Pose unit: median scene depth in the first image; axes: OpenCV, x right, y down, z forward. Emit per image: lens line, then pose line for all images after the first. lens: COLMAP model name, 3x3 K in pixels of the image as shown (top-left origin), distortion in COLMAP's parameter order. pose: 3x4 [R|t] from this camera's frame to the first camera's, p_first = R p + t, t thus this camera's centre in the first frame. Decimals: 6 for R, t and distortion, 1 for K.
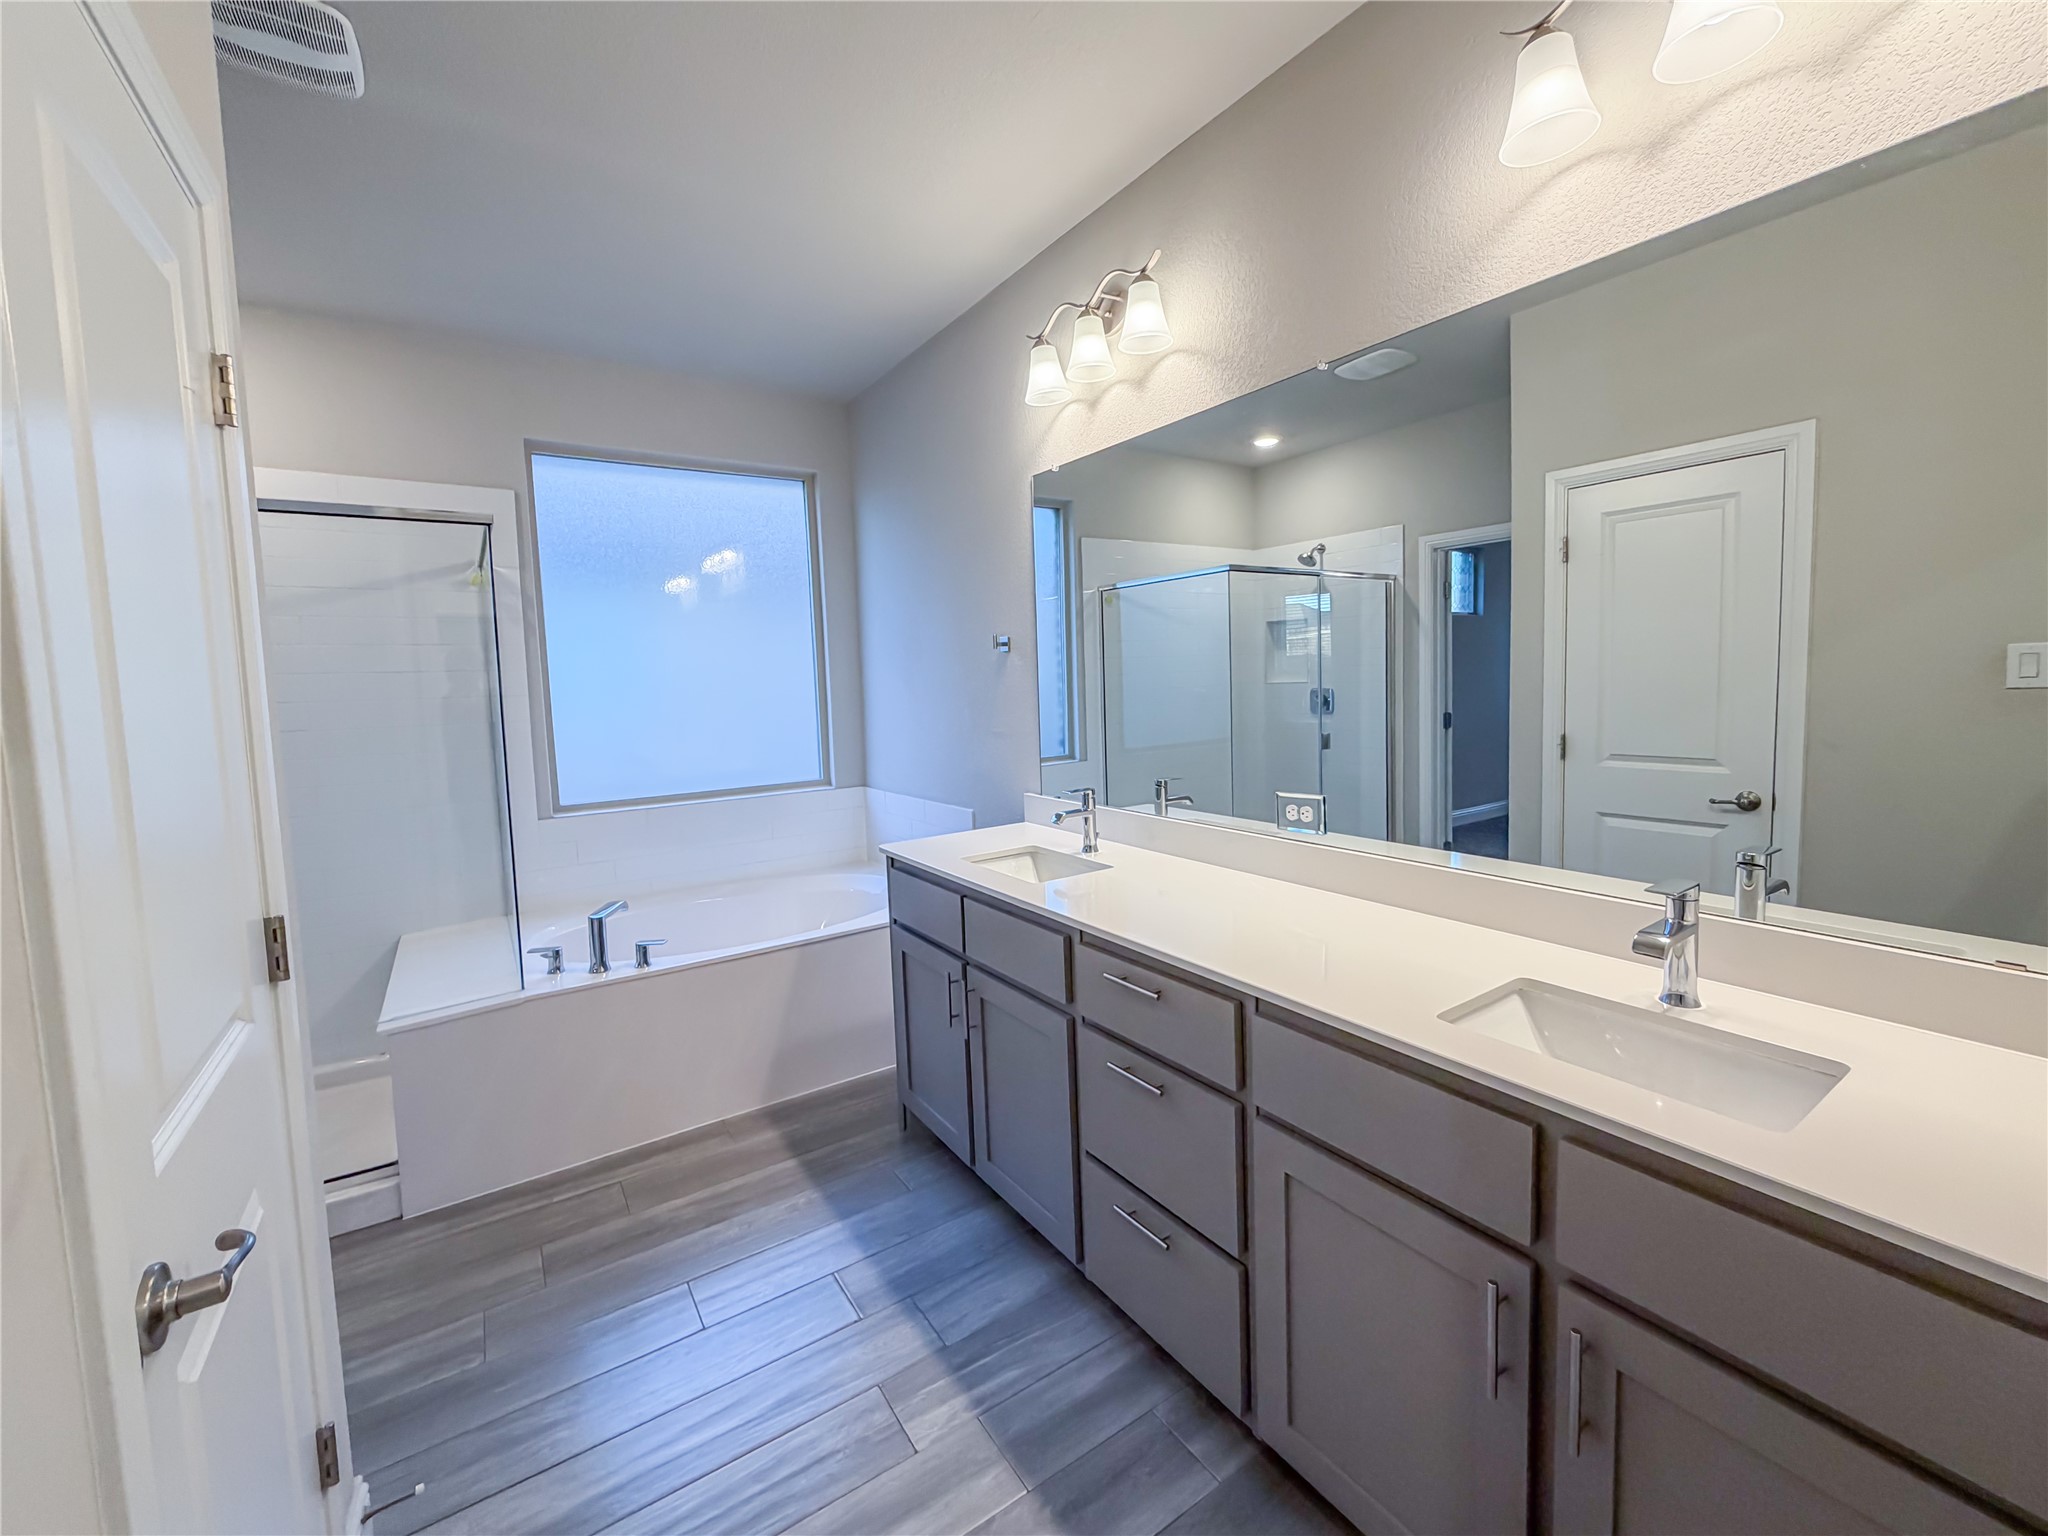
lens RADIAL K [[837.1, 0, 1024.4], [0, 837.1, 734.8], [0, 0, 1]] dist [-0.003553, -0.000019]
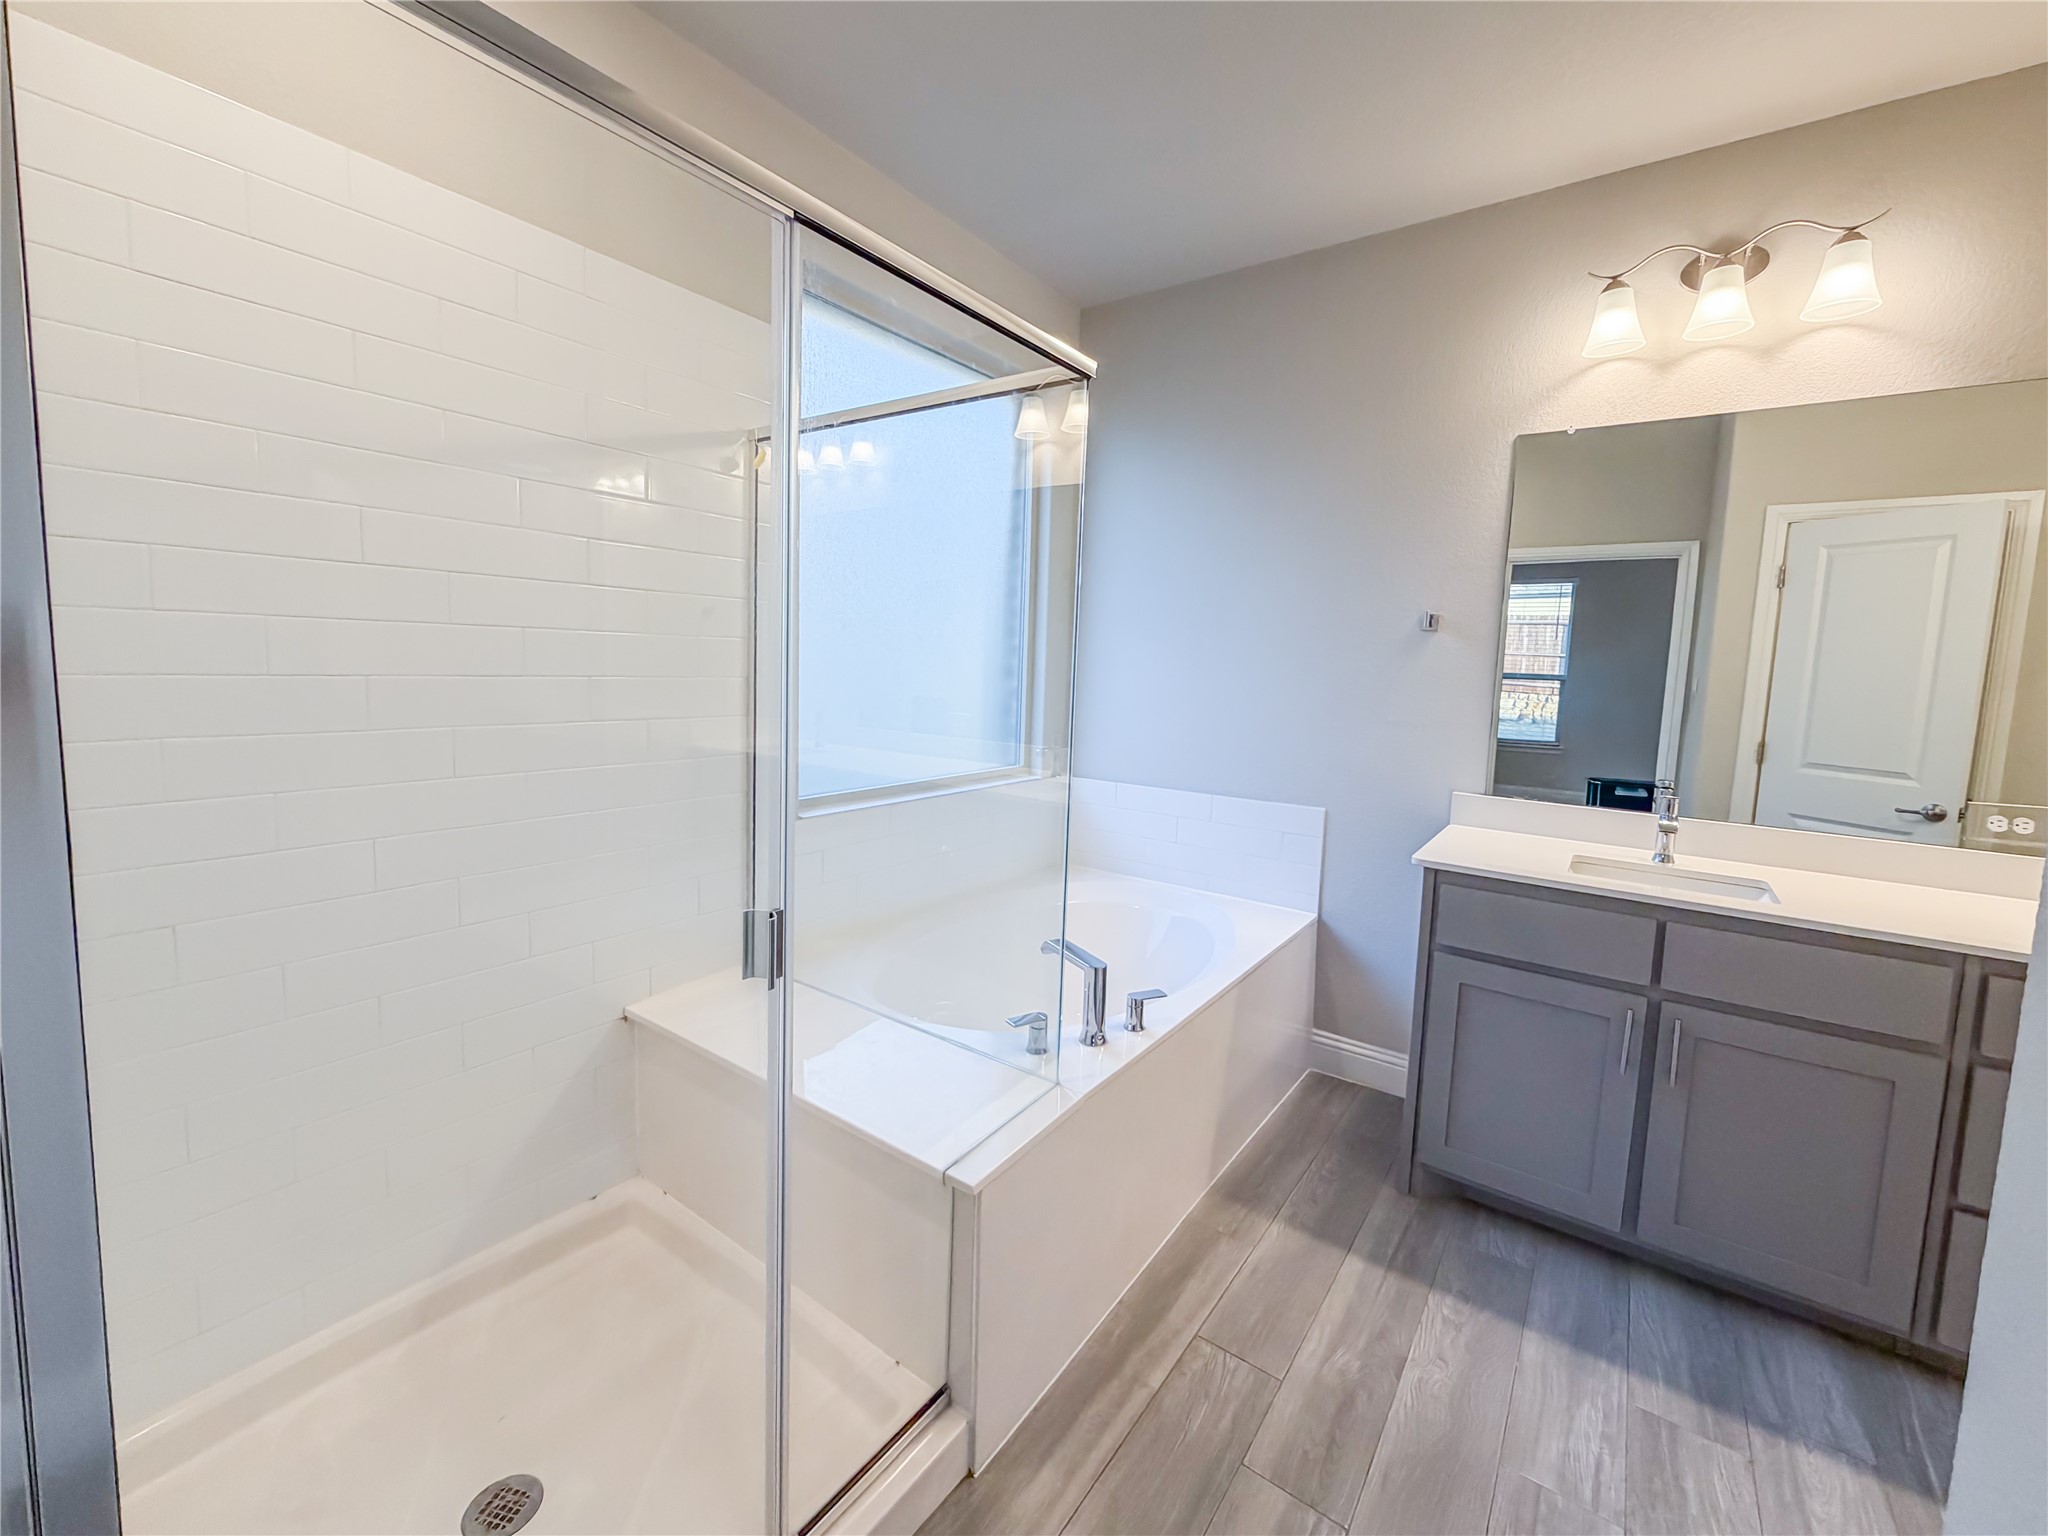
lens RADIAL K [[837.1, 0, 1024.4], [0, 837.1, 734.8], [0, 0, 1]] dist [-0.003553, -0.000019]
pose [[0.936750, 0.032781, 0.348462, -0.957490], [-0.040345, 0.999081, 0.014471, 0.018104], [-0.347667, -0.027614, 0.937211, 0.425804]]
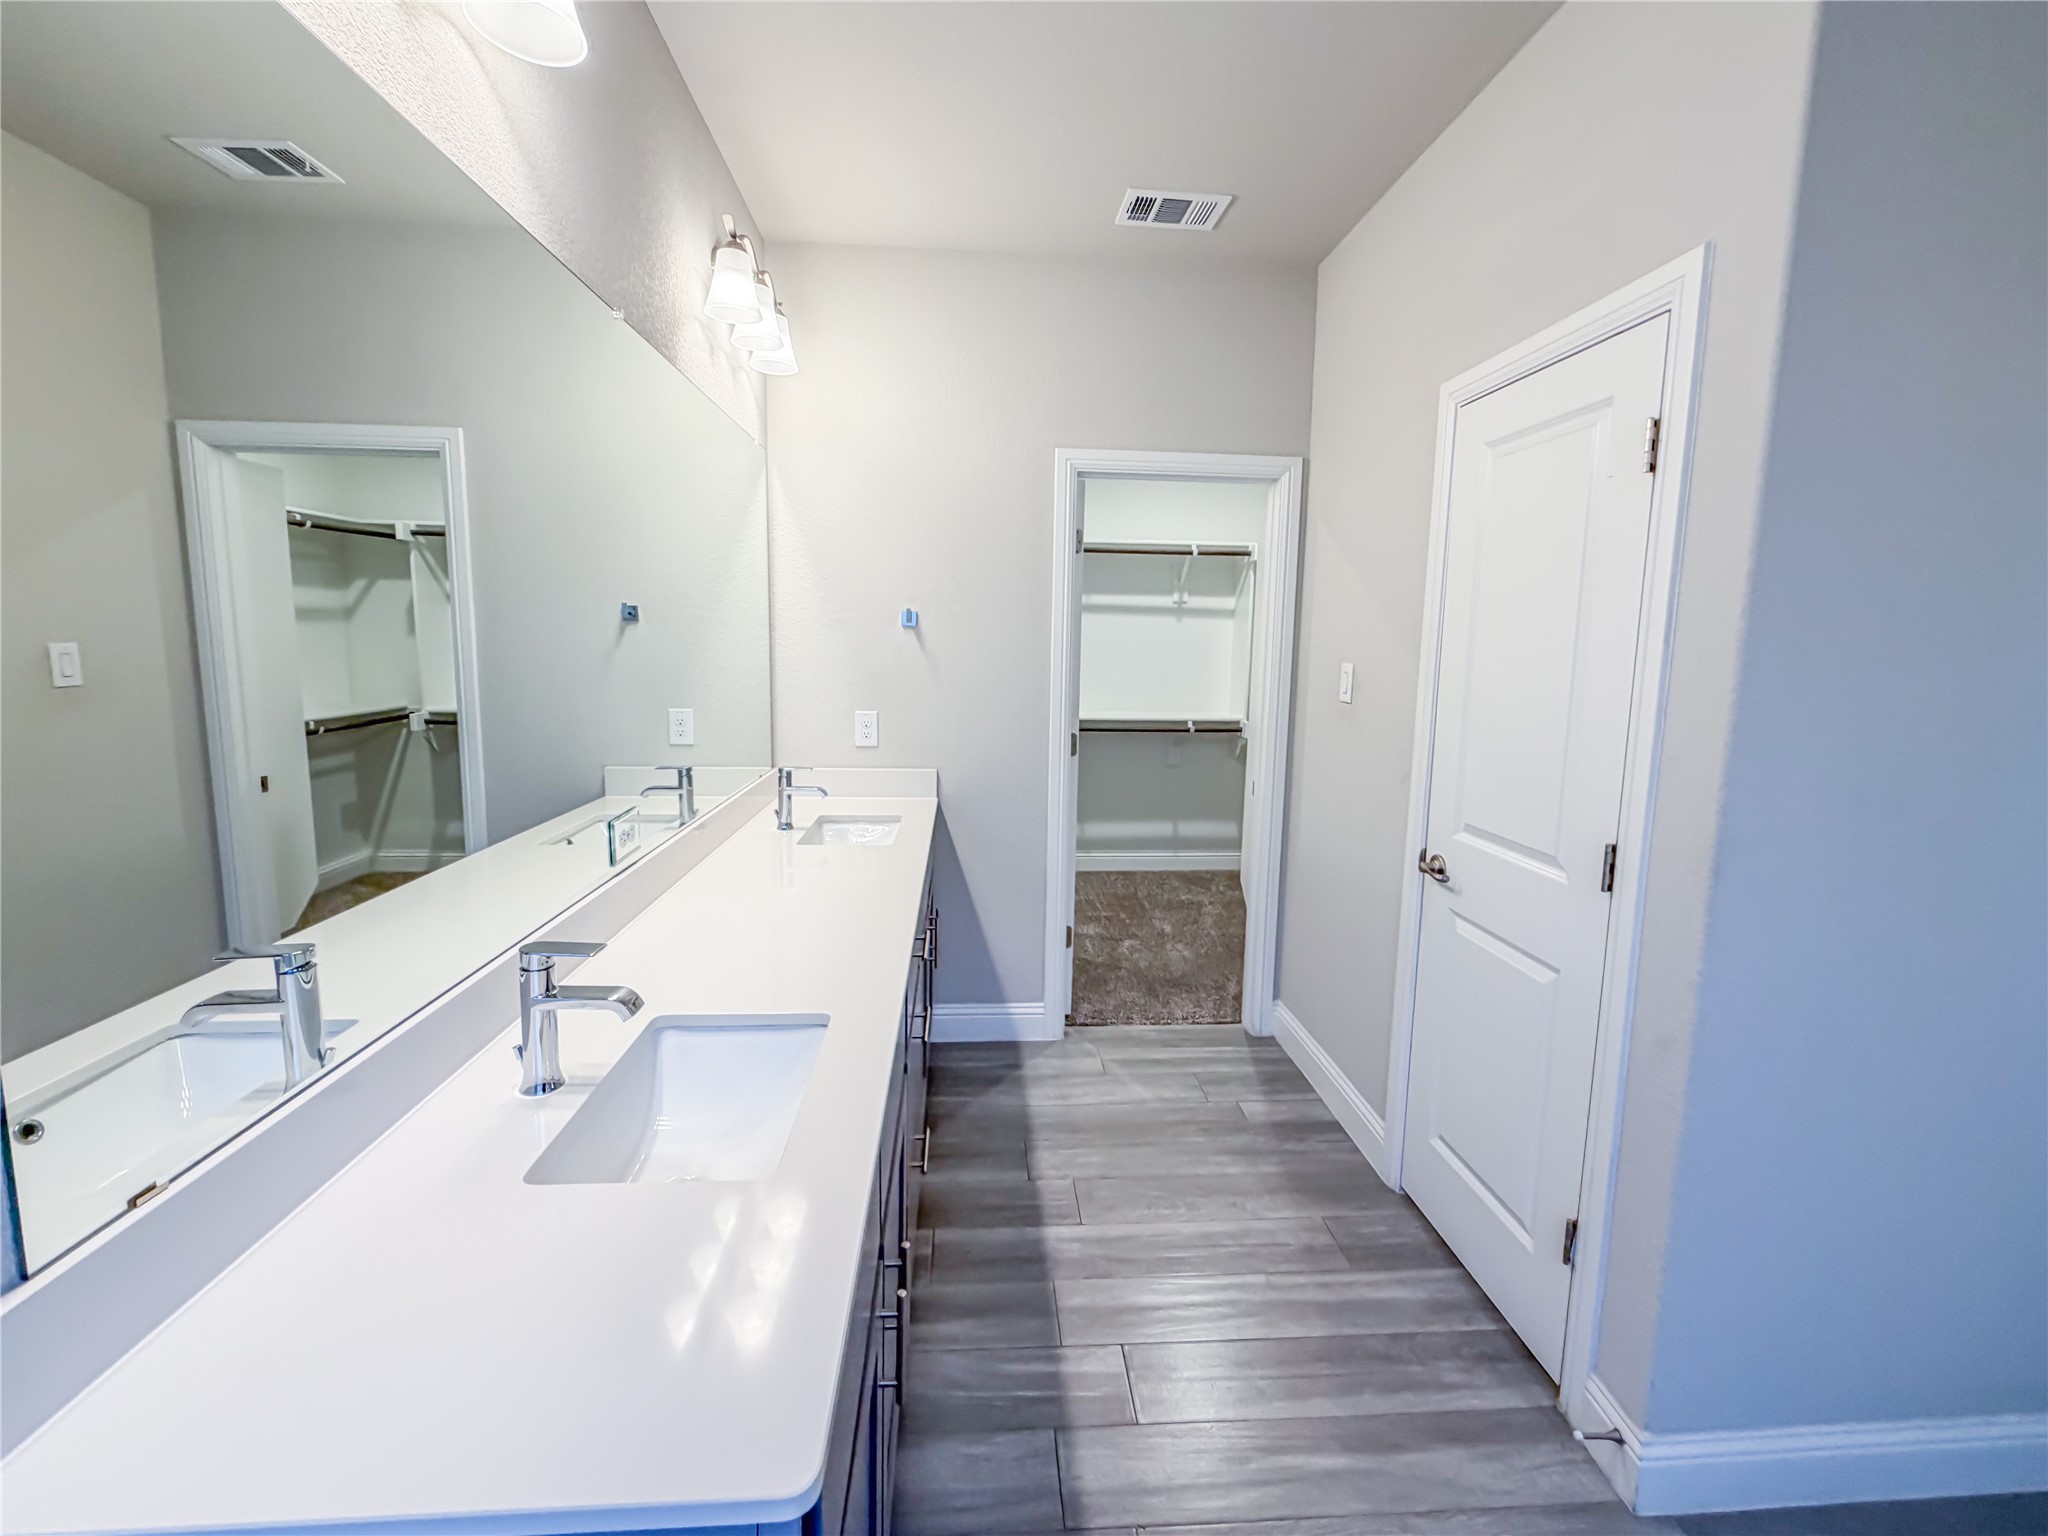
lens RADIAL K [[837.1, 0, 1024.4], [0, 837.1, 734.8], [0, 0, 1]] dist [-0.003553, -0.000019]
pose [[-0.868555, -0.040031, 0.493973, -0.374069], [0.047712, 0.985348, 0.163745, -0.109611], [-0.493291, 0.165790, -0.853919, 1.307371]]
